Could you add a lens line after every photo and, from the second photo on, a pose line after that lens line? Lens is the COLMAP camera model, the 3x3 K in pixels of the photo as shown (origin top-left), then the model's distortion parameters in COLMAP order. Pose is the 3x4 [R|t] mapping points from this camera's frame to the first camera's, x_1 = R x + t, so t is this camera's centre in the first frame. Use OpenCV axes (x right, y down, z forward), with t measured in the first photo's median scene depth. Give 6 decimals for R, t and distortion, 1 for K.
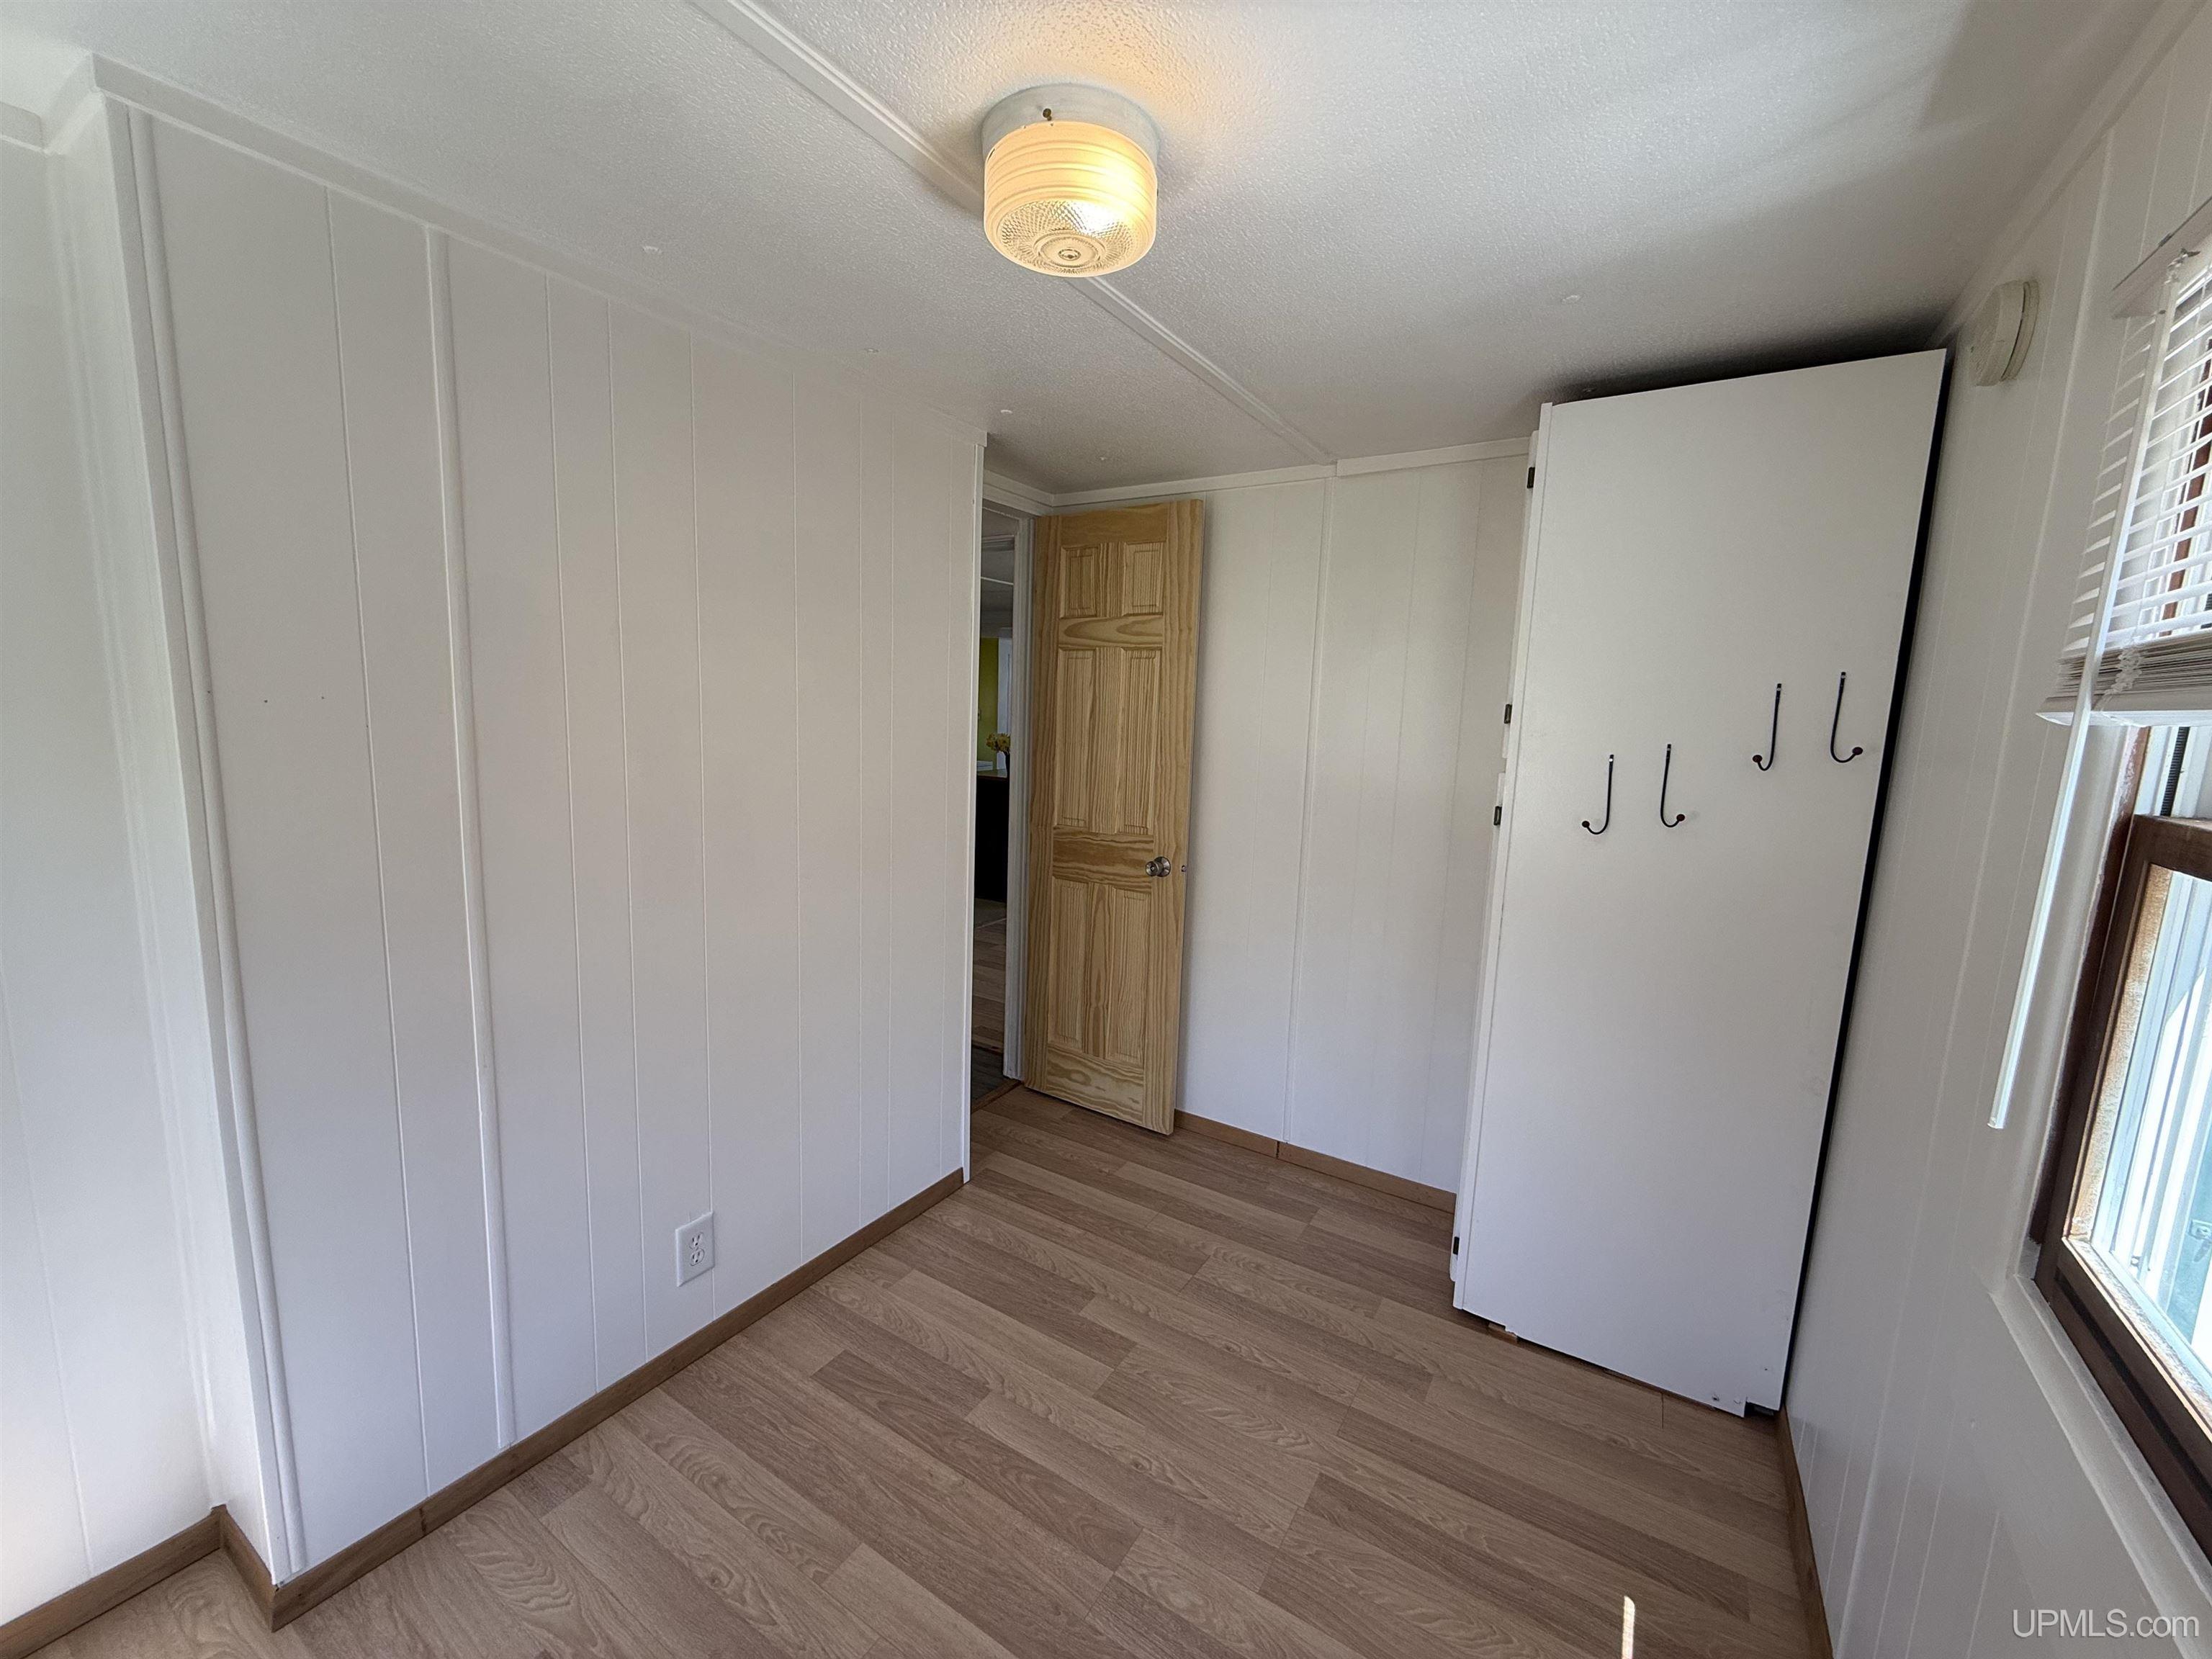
lens RADIAL K [[877.9, 0, 1111.6], [0, 877.9, 835.1], [0, 0, 1]] dist [-0.002313, 0.000559]
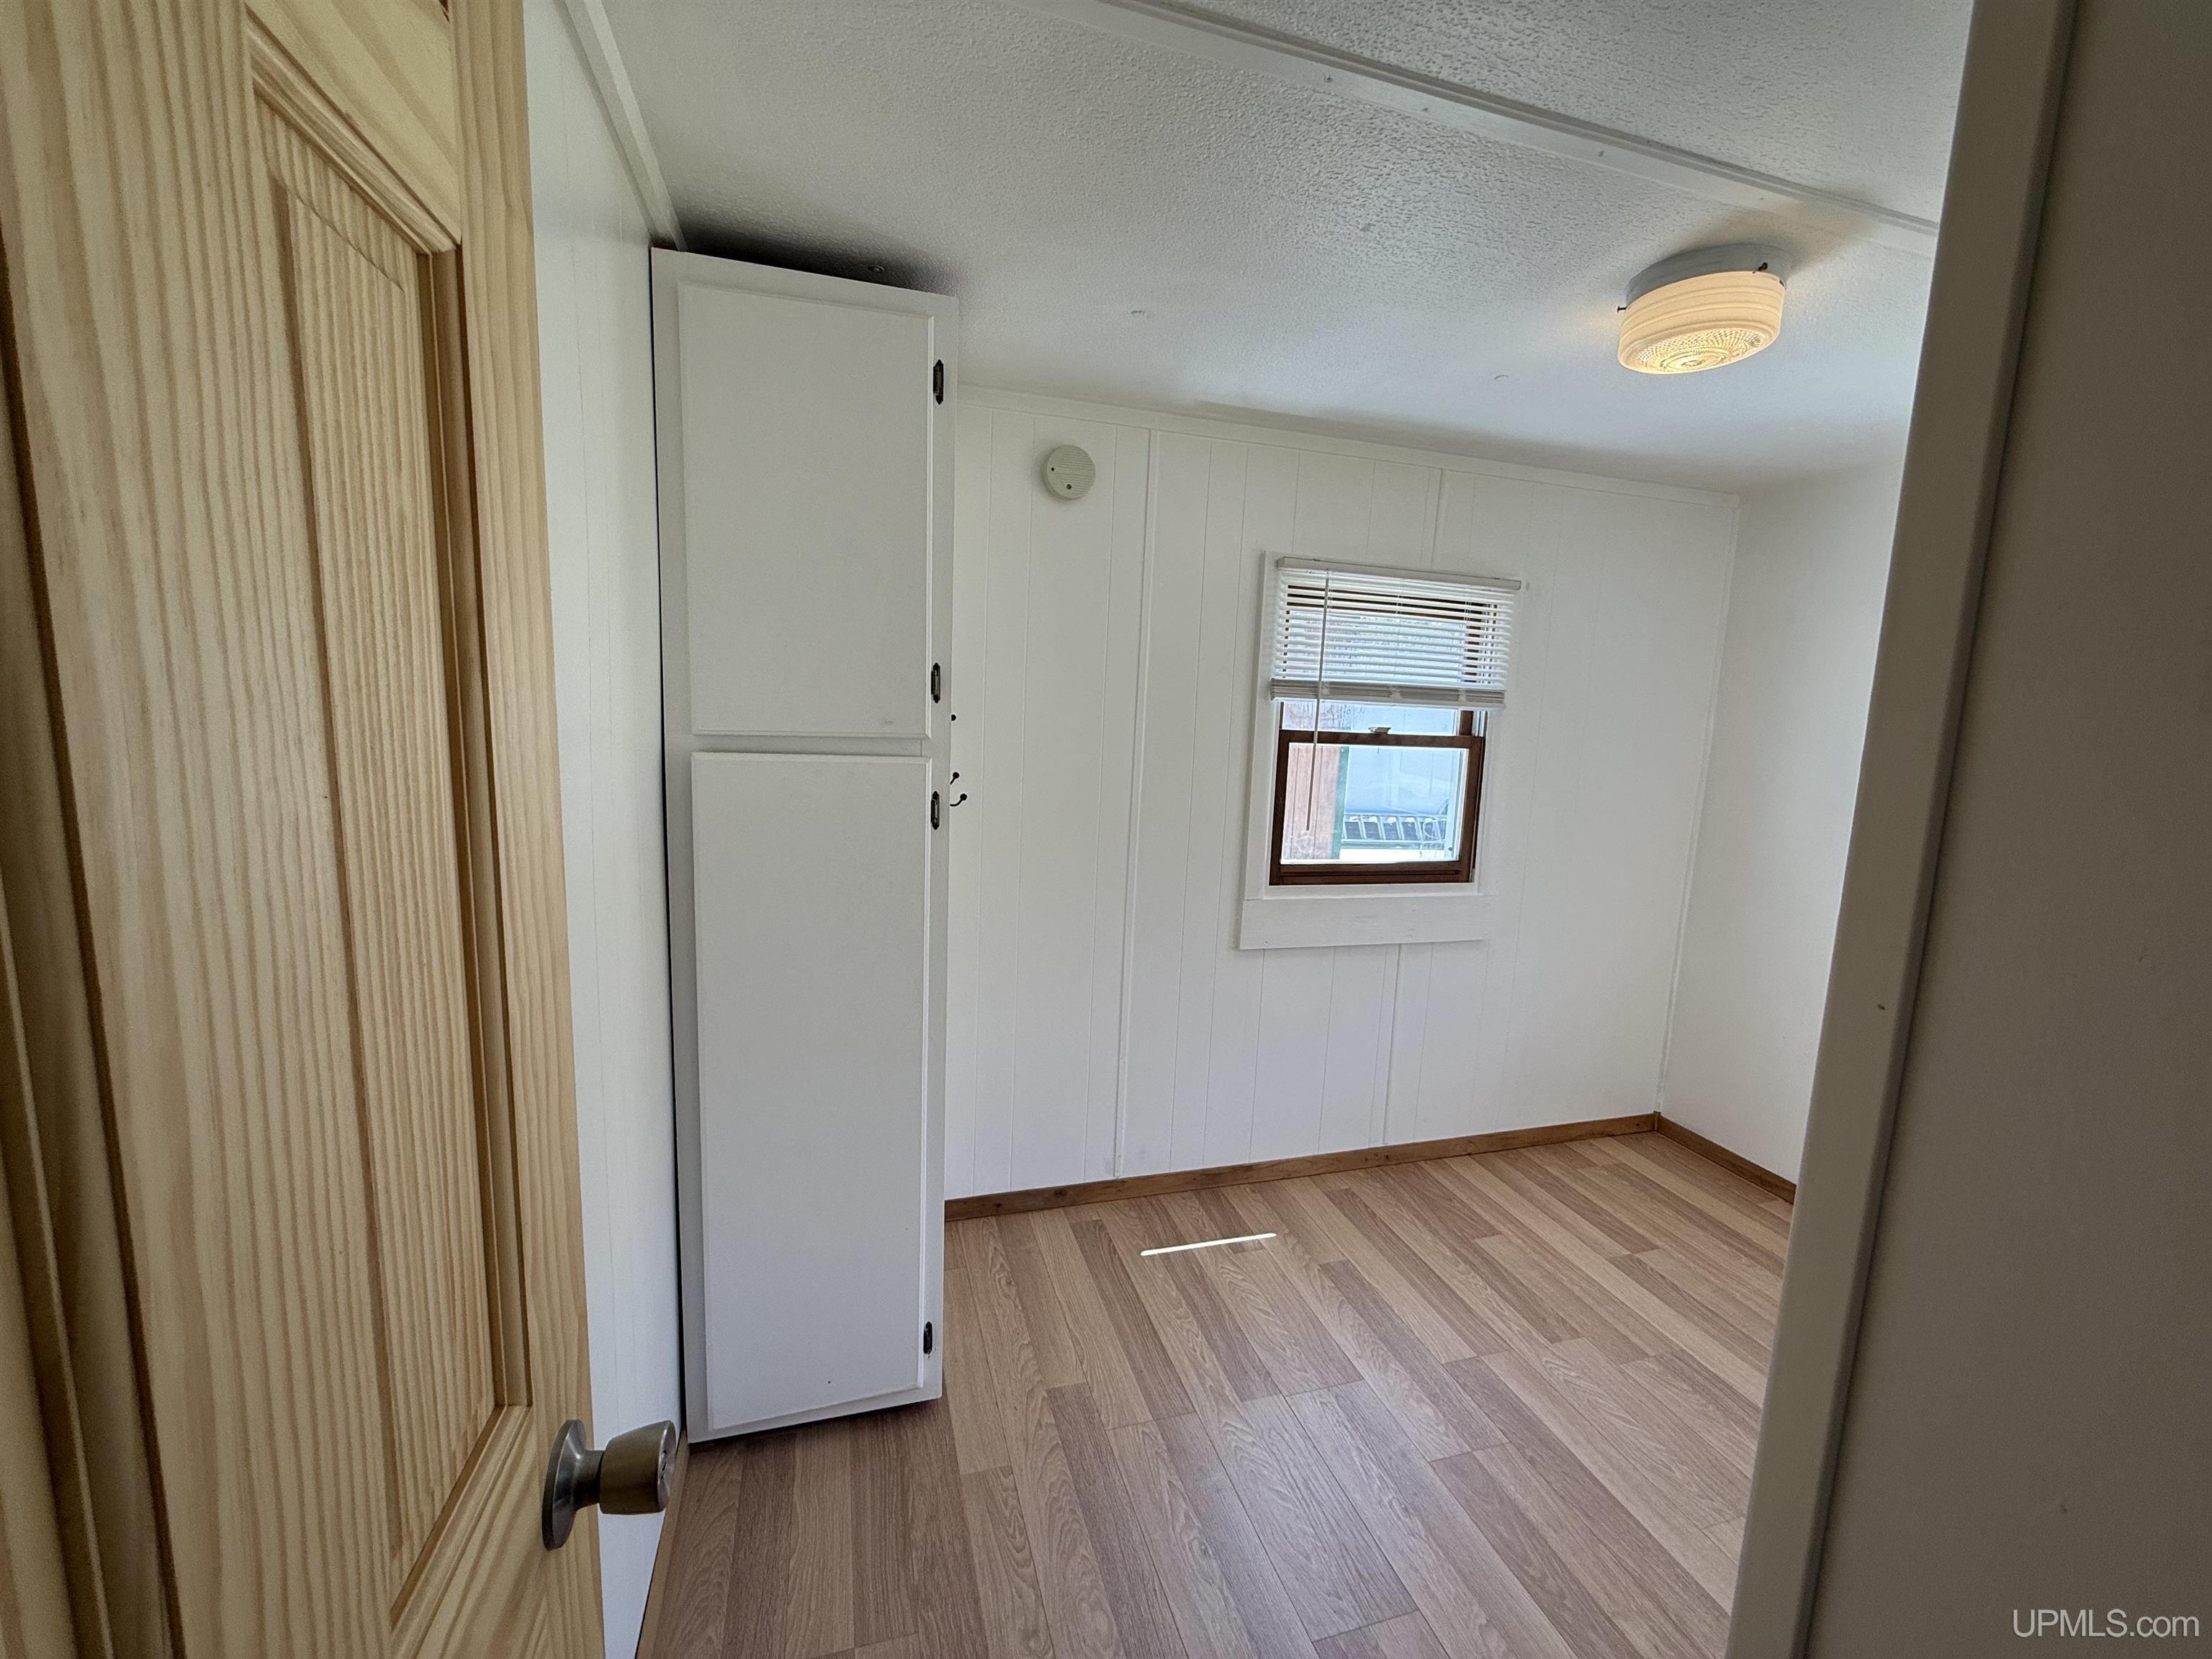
lens RADIAL K [[877.9, 0, 1121.7], [0, 877.9, 823.7], [0, 0, 1]] dist [-0.002313, 0.000559]
pose [[-0.753617, -0.146729, 0.640728, -0.235732], [0.034227, 0.964685, 0.261173, -0.241557], [-0.656422, 0.218755, -0.721981, 1.721854]]
